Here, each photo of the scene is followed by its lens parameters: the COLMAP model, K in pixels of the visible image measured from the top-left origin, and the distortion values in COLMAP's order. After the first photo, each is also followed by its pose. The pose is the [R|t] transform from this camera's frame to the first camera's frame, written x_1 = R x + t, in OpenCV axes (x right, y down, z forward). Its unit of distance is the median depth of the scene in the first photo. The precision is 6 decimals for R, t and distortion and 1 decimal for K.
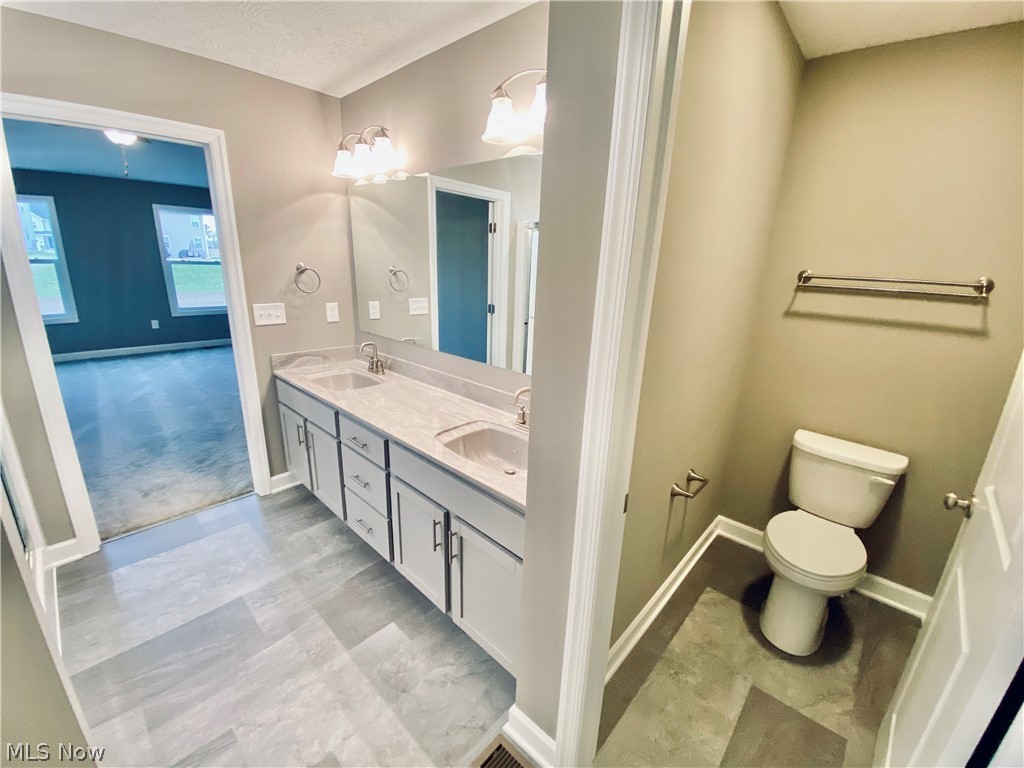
lens RADIAL K [[416.6, 0, 514.6], [0, 416.6, 386.7], [0, 0, 1]] dist [0.036936, -0.028153]
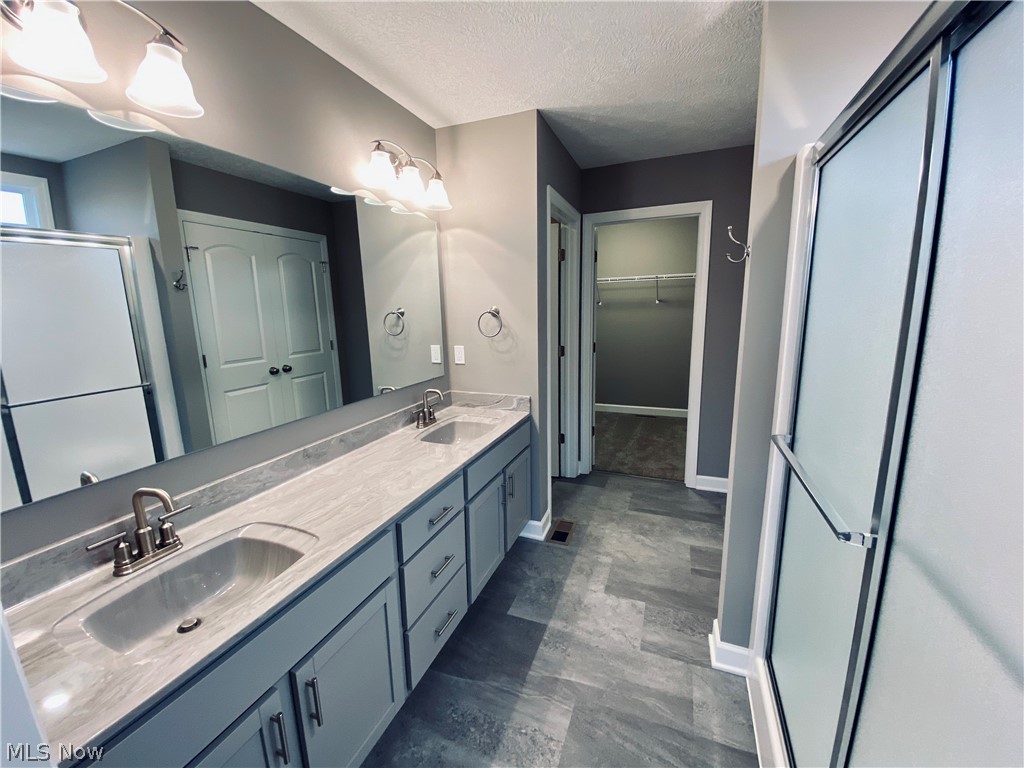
lens RADIAL K [[416.6, 0, 514.6], [0, 416.6, 386.7], [0, 0, 1]] dist [0.036936, -0.028153]
pose [[-0.366352, -0.202520, 0.908169, -1.247688], [0.279485, 0.907006, 0.315004, -0.340612], [-0.887510, 0.369222, -0.275683, 1.135457]]
